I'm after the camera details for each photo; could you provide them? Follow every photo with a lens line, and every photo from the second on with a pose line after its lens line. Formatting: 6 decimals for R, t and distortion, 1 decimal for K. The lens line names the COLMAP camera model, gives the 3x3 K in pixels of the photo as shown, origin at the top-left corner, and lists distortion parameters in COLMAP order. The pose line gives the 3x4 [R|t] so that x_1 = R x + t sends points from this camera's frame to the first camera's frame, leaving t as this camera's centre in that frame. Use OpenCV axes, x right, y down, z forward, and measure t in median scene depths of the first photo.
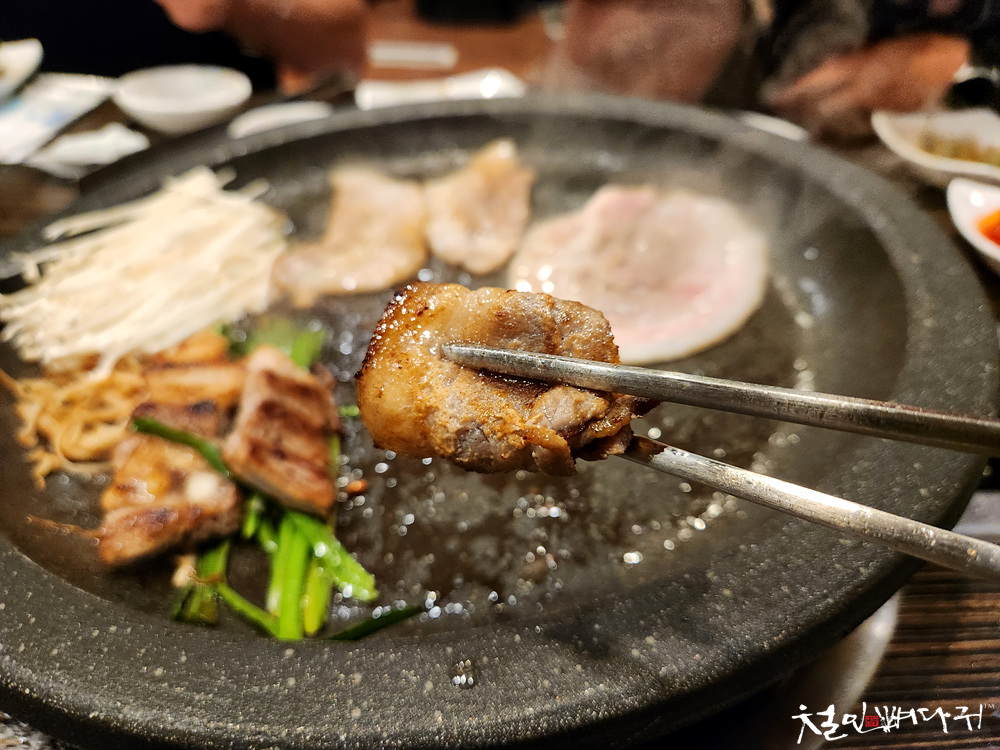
lens RADIAL K [[671.6, 0, 500.0], [0, 671.6, 375.0], [0, 0, 1]] dist [0.002441, -0.065468]
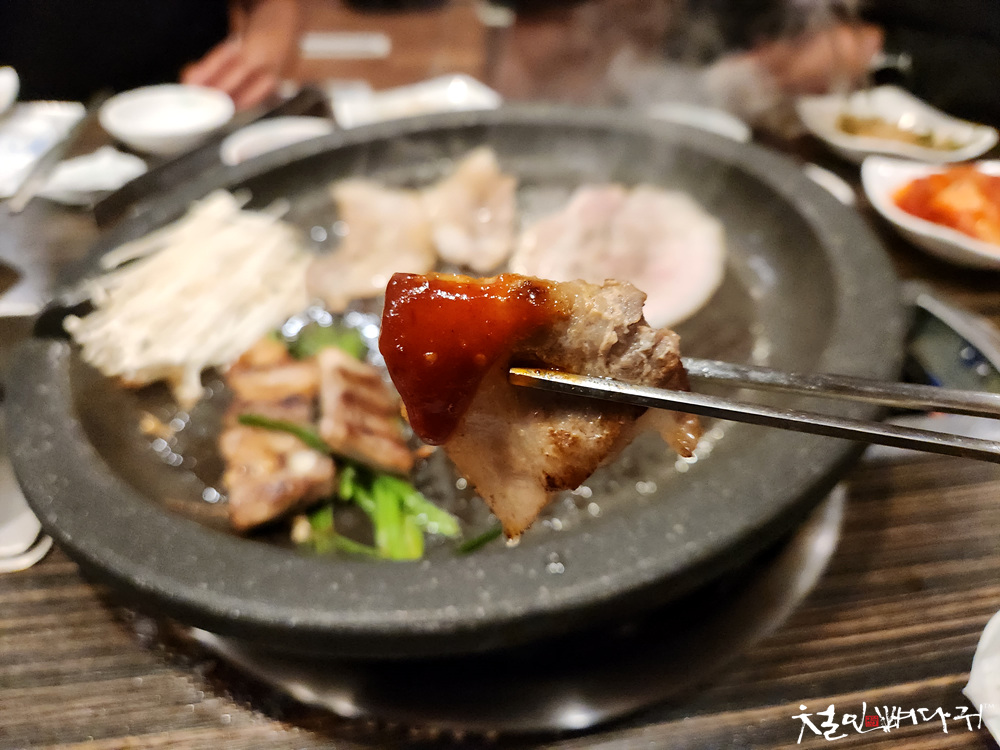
lens RADIAL K [[666.4, 0, 500.2], [0, 666.4, 404.2], [0, 0, 1]] dist [0.025677, -0.070825]
pose [[0.993109, -0.086447, 0.079127, -0.131214], [0.080781, 0.994113, 0.072205, -0.002745], [-0.084903, -0.065316, 0.994246, -0.207418]]
